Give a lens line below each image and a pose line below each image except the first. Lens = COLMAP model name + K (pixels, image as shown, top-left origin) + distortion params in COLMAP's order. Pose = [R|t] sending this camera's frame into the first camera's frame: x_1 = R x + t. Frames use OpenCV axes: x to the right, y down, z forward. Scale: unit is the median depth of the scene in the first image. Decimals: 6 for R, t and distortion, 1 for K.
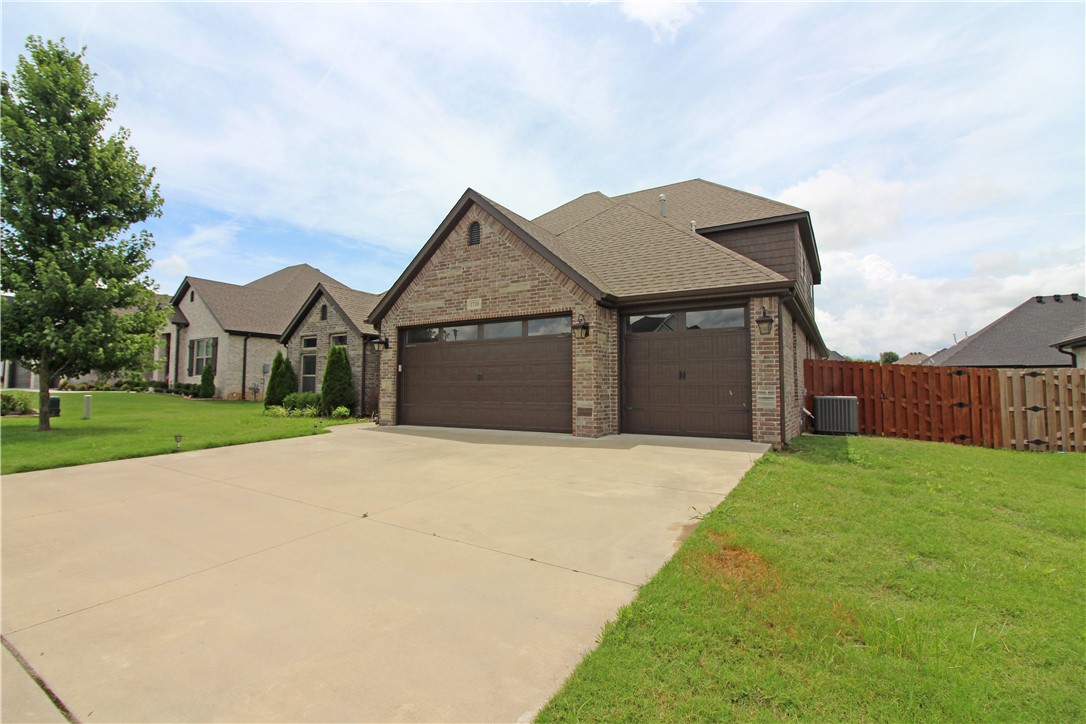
lens RADIAL K [[502.6, 0, 543.9], [0, 502.6, 356.4], [0, 0, 1]] dist [-0.000202, -0.013032]
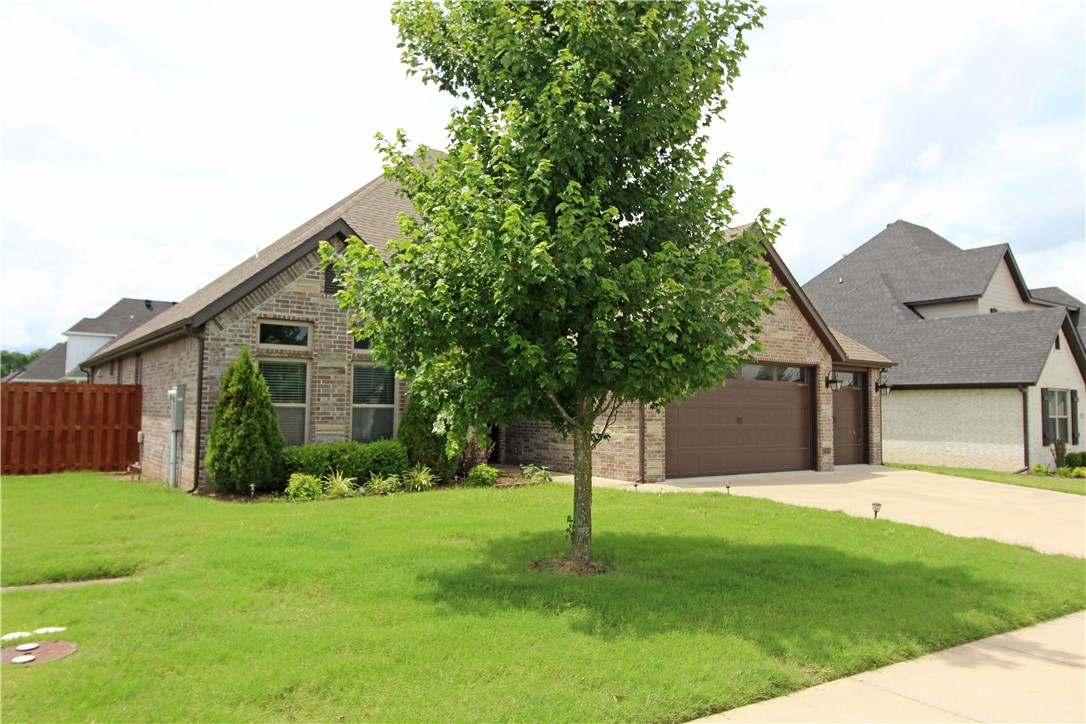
lens RADIAL K [[773.4, 0, 543.0], [0, 773.4, 362.0], [0, 0, 1]] dist [-0.000701, -0.000133]
pose [[0.385453, 0.057783, 0.920916, -1.623321], [-0.072405, 0.996854, -0.032243, 0.006134], [-0.919882, -0.054251, 0.388424, 0.781566]]
